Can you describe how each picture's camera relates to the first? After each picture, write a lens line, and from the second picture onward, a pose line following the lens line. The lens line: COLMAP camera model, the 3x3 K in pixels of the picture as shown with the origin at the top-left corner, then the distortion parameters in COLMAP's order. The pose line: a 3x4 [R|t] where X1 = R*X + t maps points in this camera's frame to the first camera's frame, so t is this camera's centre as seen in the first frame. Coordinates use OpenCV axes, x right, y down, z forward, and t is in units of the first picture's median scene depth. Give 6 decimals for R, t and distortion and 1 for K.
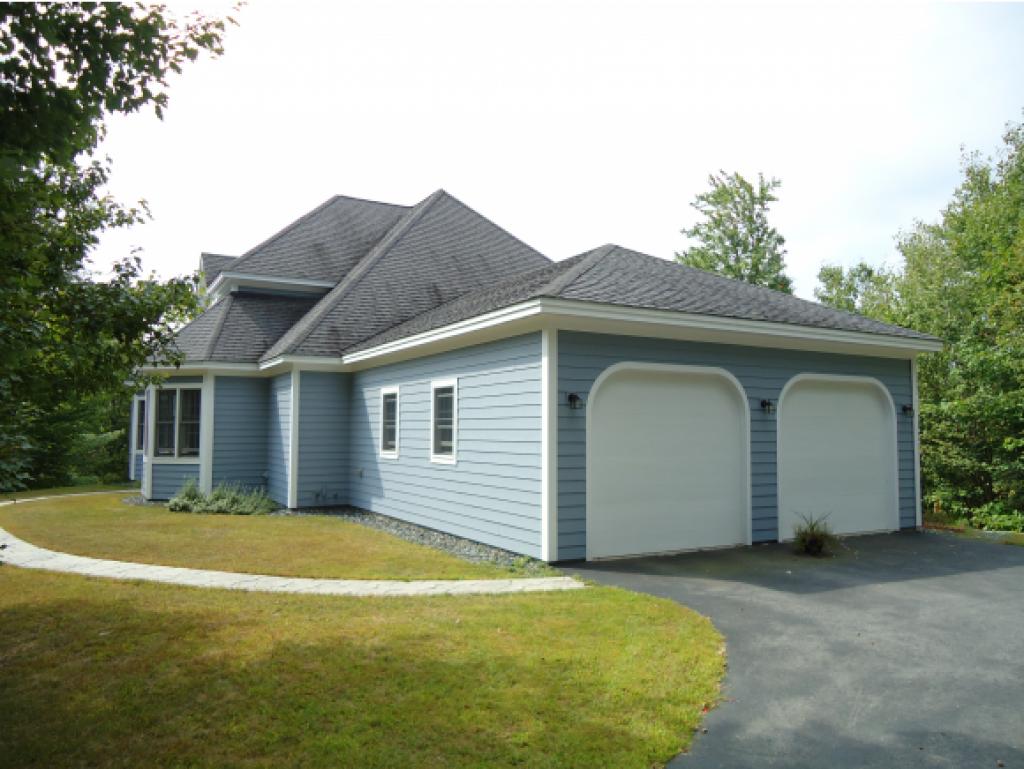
lens RADIAL K [[742.9, 0, 513.0], [0, 742.9, 379.4], [0, 0, 1]] dist [-0.008443, 0.001096]
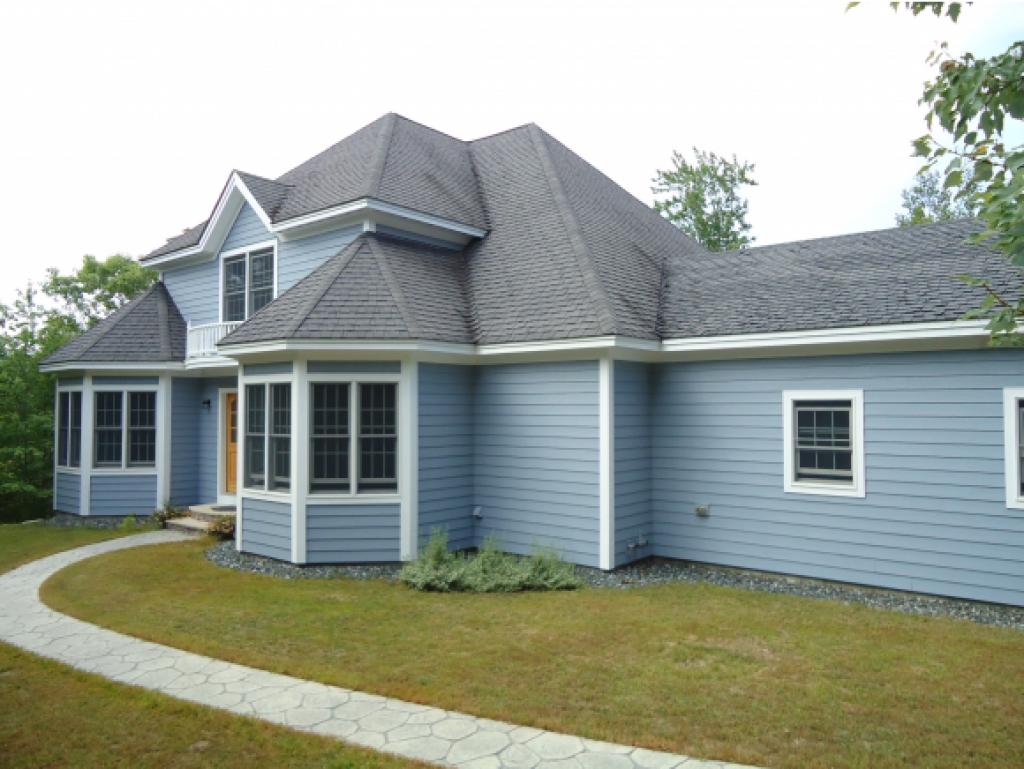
lens RADIAL K [[742.9, 0, 513.0], [0, 742.9, 379.4], [0, 0, 1]] dist [-0.008443, 0.001096]
pose [[0.937336, 0.012400, 0.348207, -0.547002], [-0.022867, 0.999401, 0.025966, -0.008369], [-0.347676, -0.032301, 0.937058, 0.379016]]
